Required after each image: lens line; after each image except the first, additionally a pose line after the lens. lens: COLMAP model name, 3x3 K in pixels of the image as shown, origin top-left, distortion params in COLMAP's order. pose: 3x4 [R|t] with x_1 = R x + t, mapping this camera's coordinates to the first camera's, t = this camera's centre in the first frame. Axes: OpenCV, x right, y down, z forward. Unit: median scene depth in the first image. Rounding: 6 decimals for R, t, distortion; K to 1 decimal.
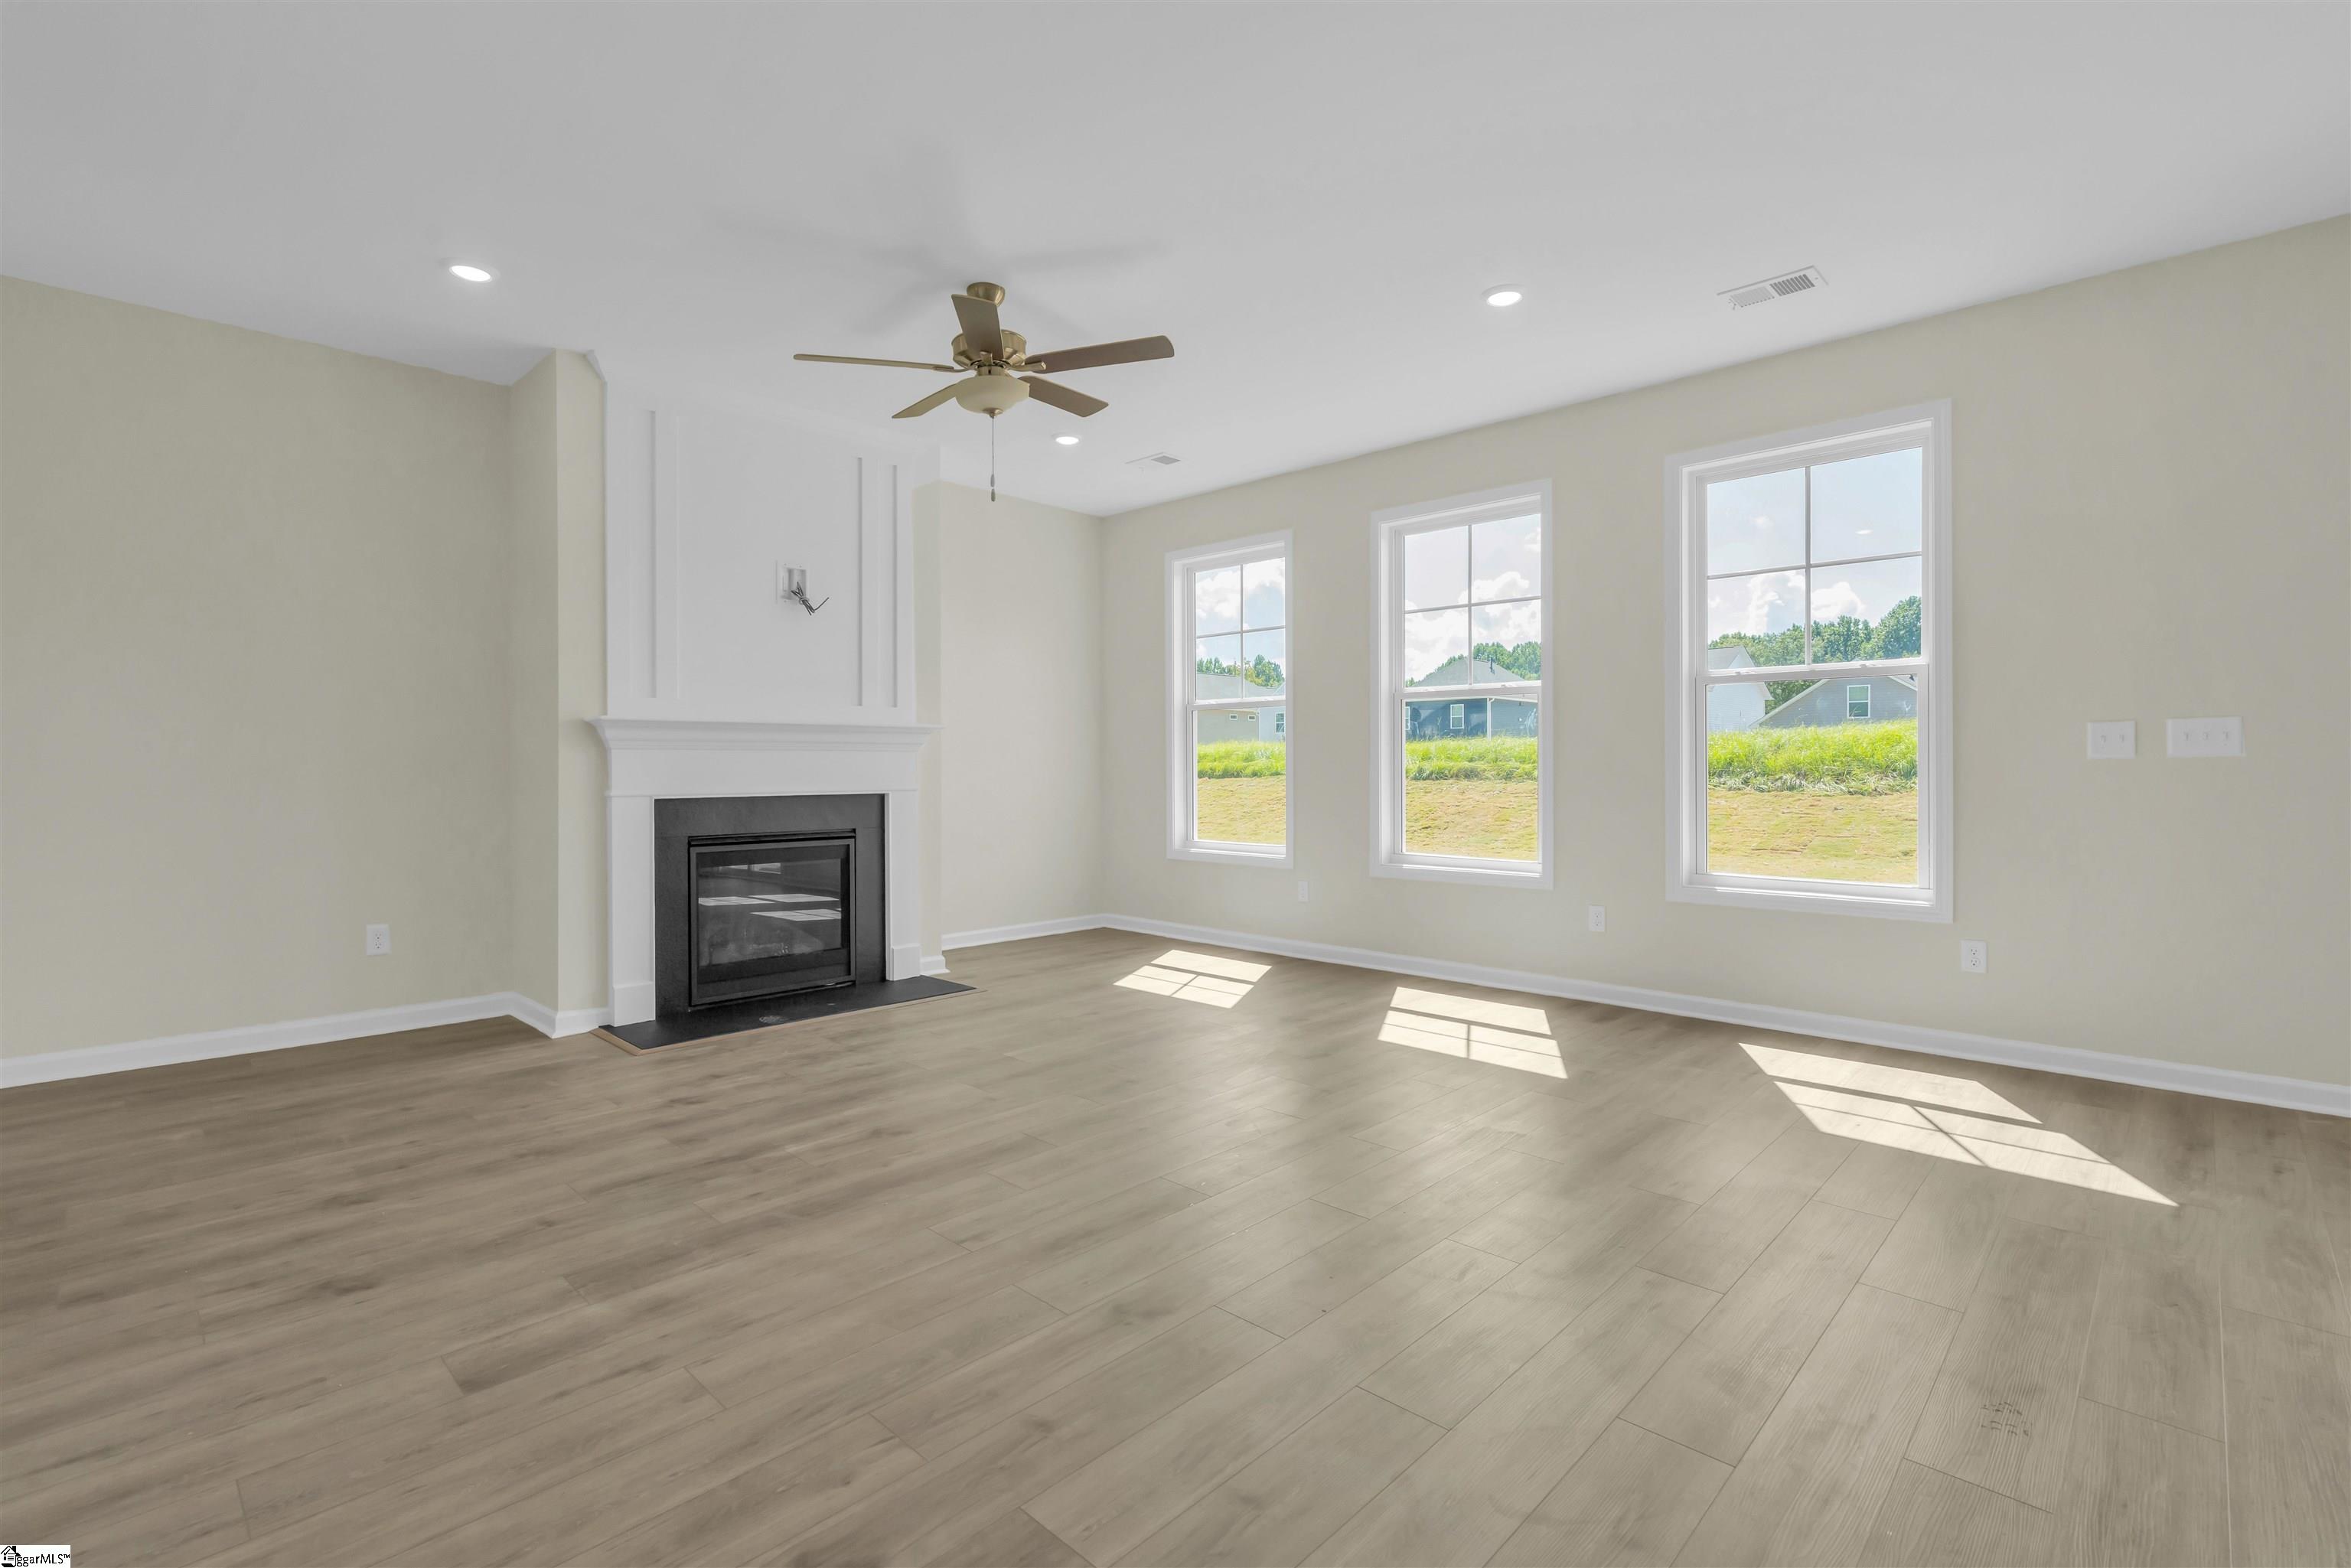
lens RADIAL K [[1072.8, 0, 1163.3], [0, 1072.8, 772.5], [0, 0, 1]] dist [-0.007988, 0.004544]
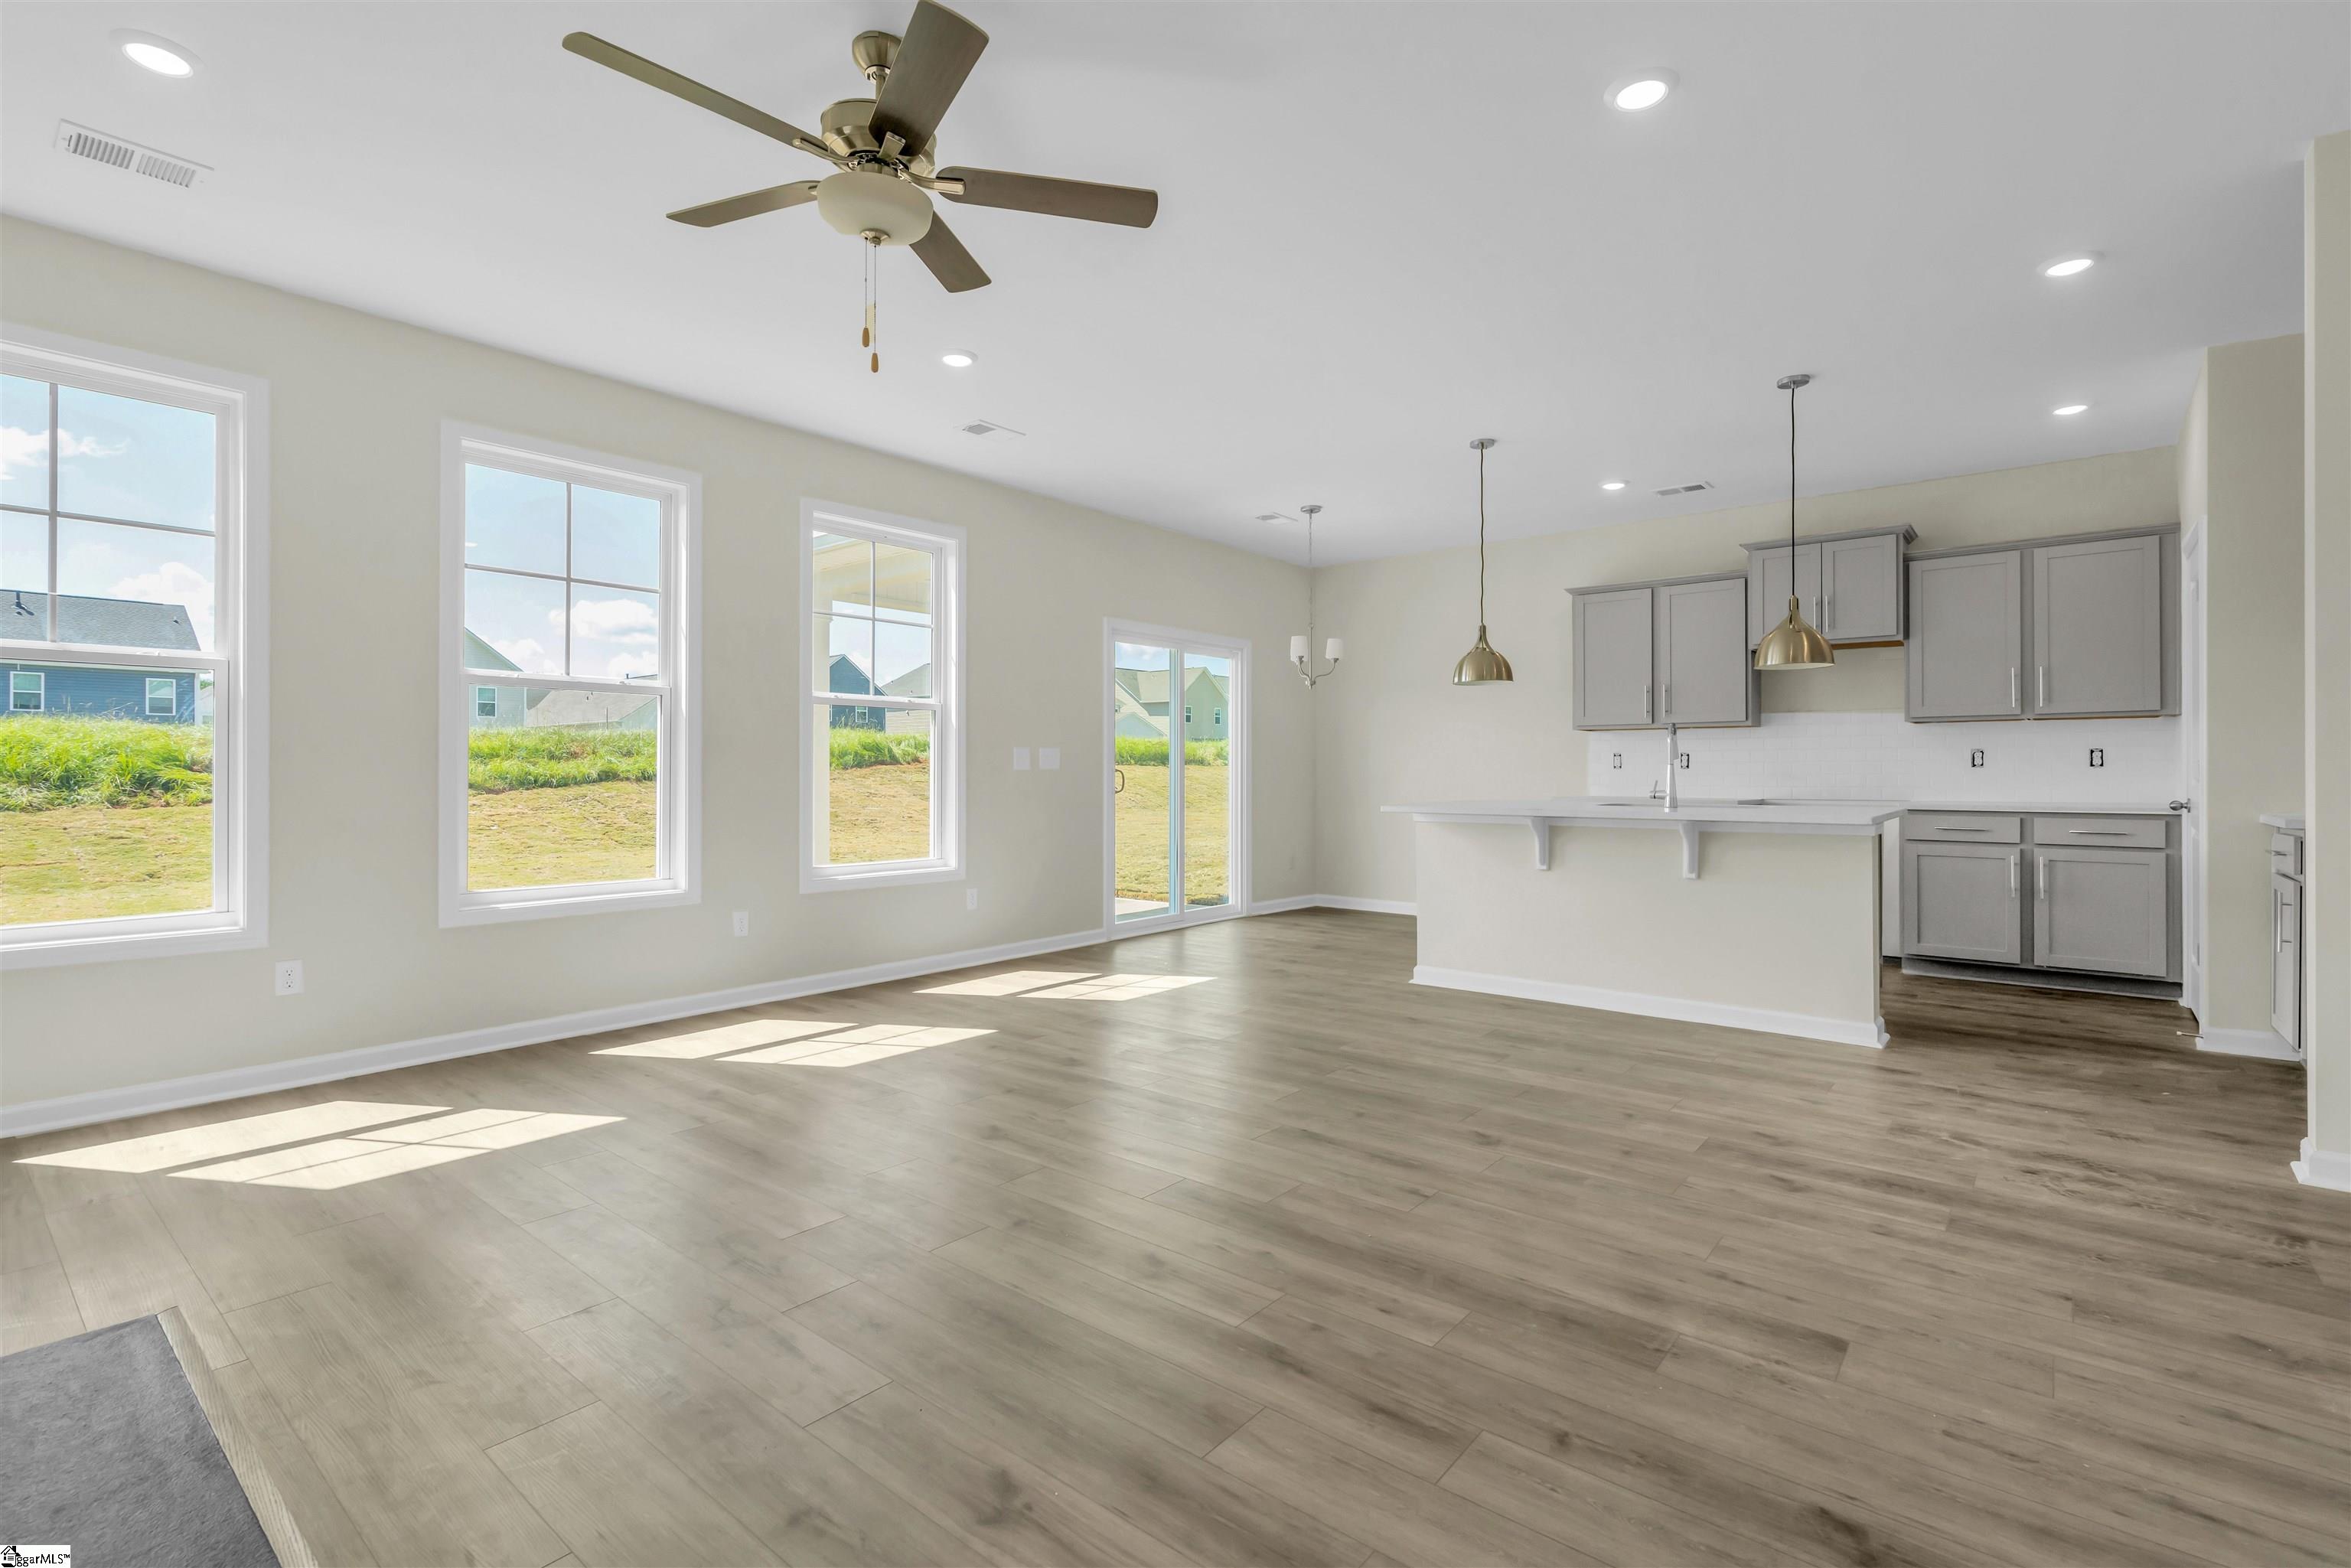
lens RADIAL K [[1072.8, 0, 1184.2], [0, 1072.8, 768.4], [0, 0, 1]] dist [-0.007988, 0.004544]
pose [[-0.090644, 0.006056, 0.995865, -0.988017], [0.006791, 0.999962, -0.005463, -0.002515], [-0.995860, 0.006268, -0.090681, 1.039878]]
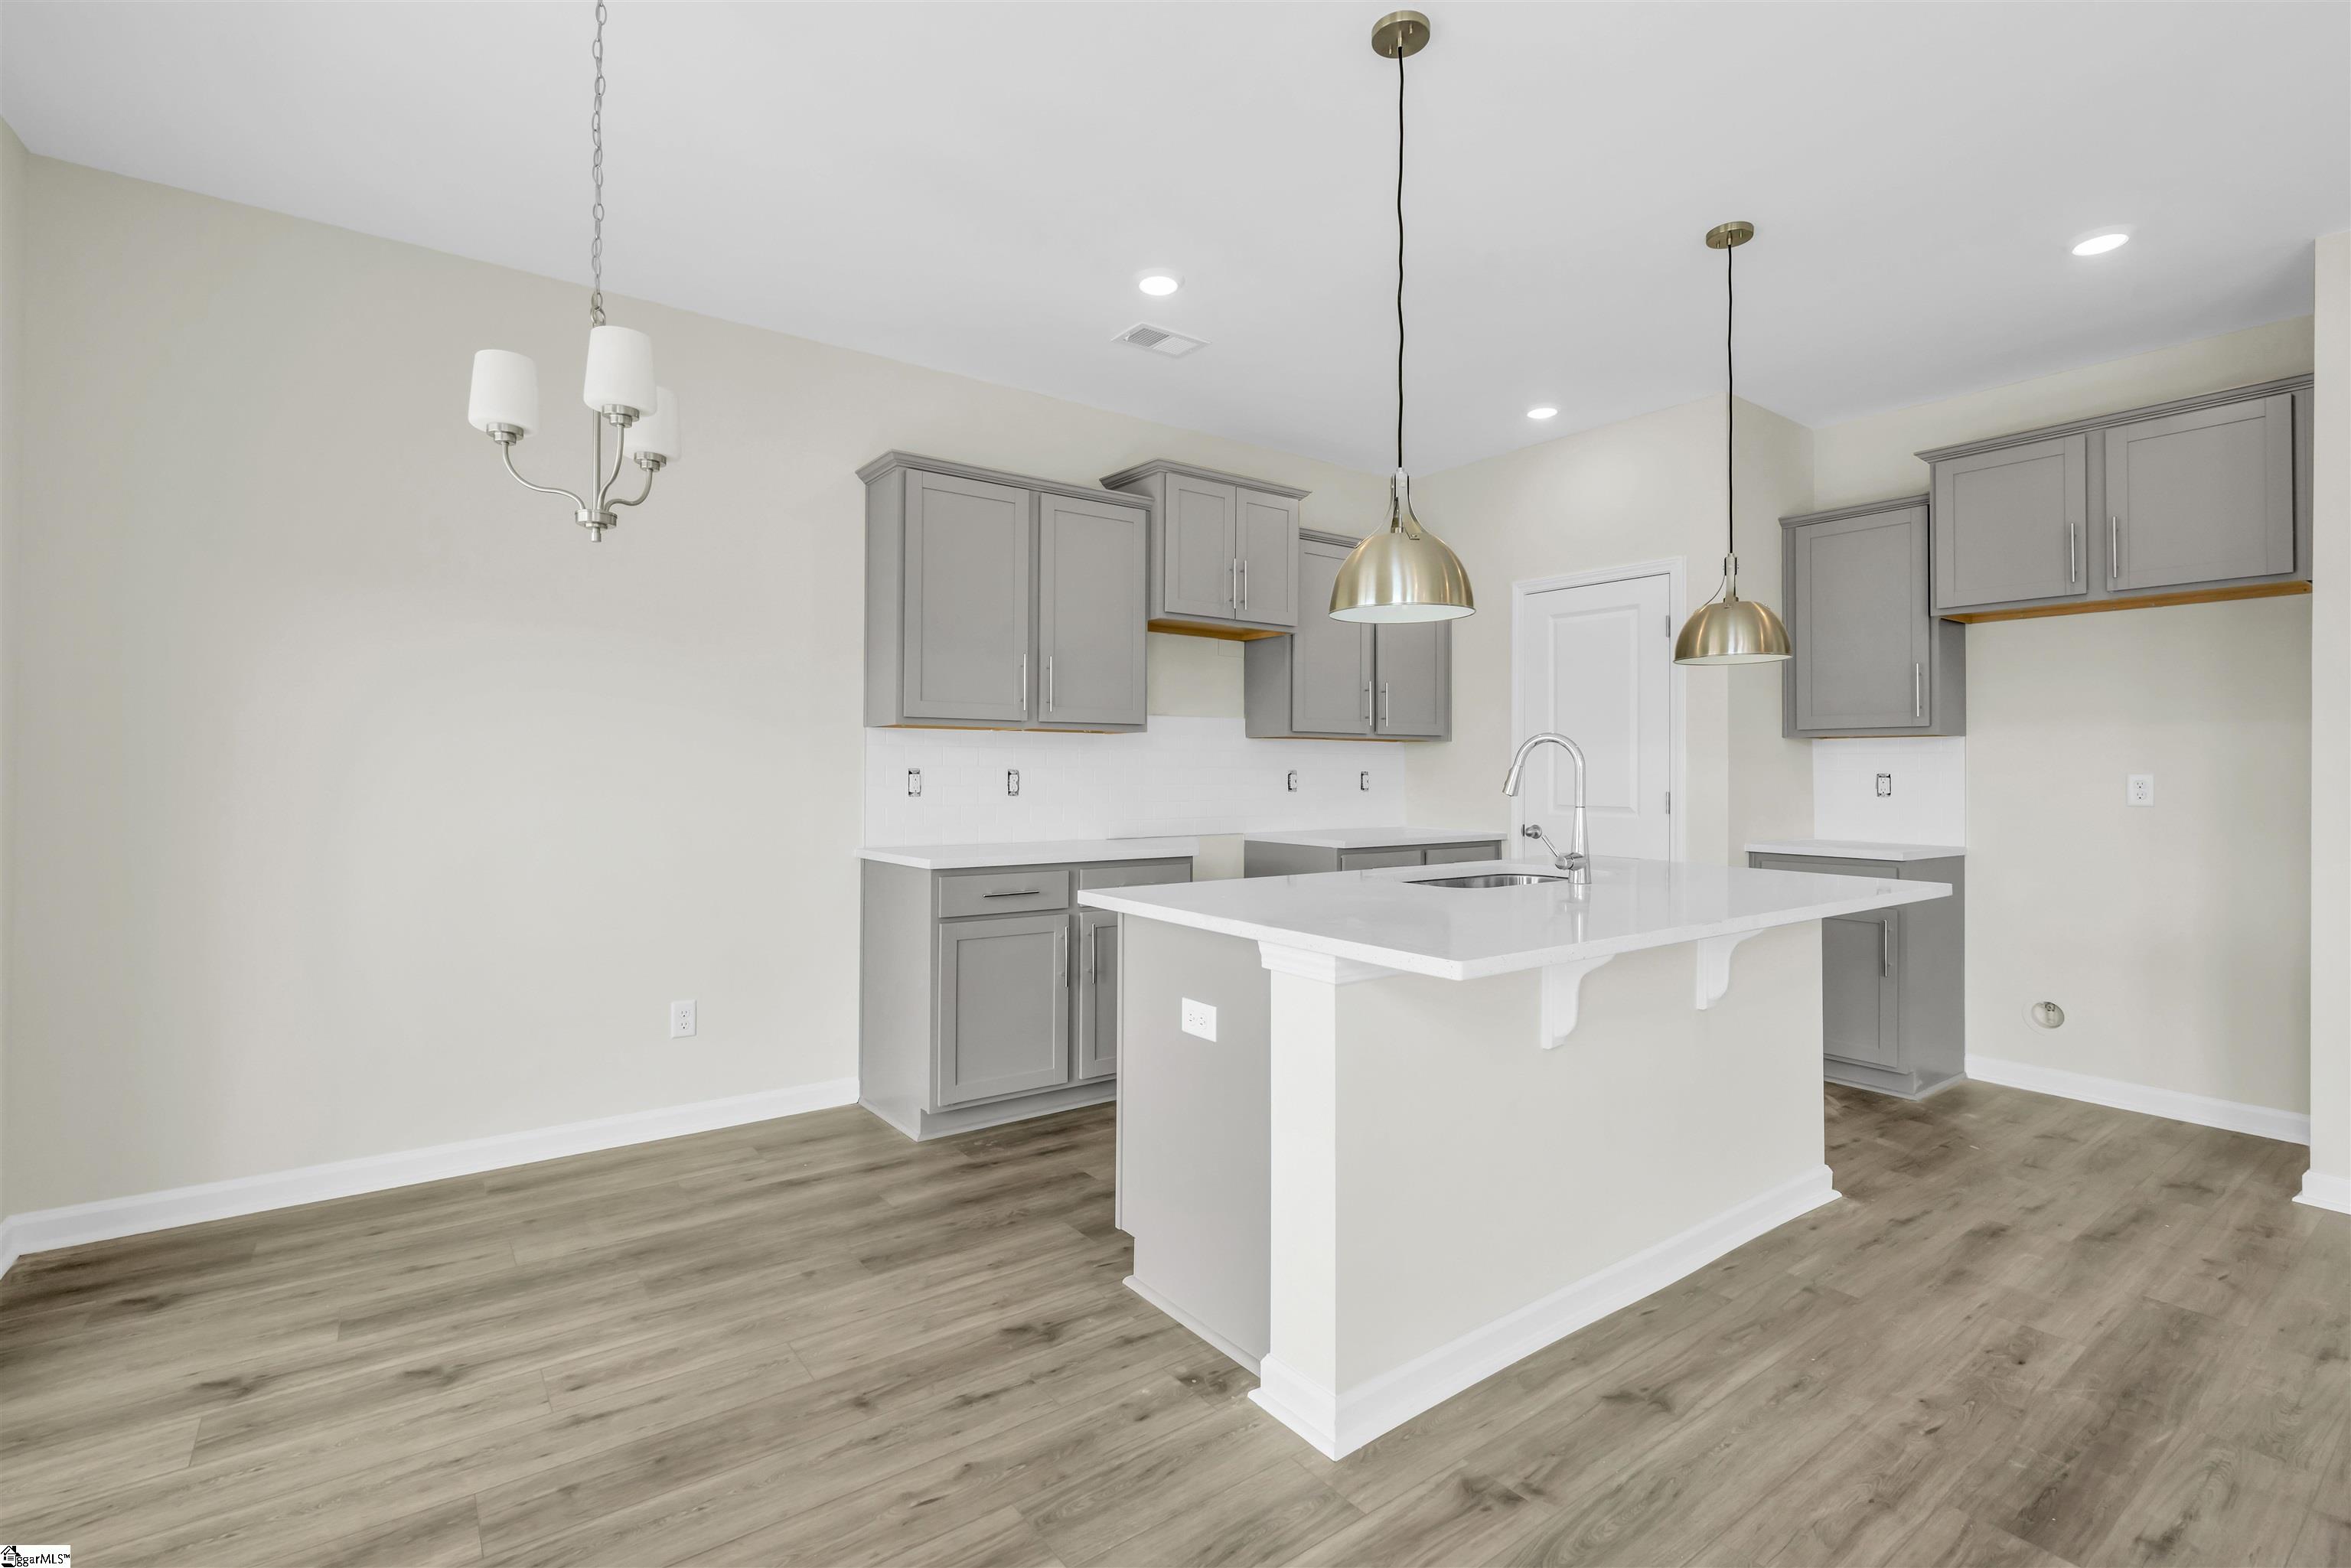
lens RADIAL K [[1072.8, 0, 1154.2], [0, 1072.8, 767.3], [0, 0, 1]] dist [-0.007988, 0.004544]
pose [[-0.984839, -0.002203, 0.173460, 0.714208], [-0.001479, 0.999990, 0.004305, -0.048530], [-0.173467, 0.003983, -0.984832, 1.119235]]
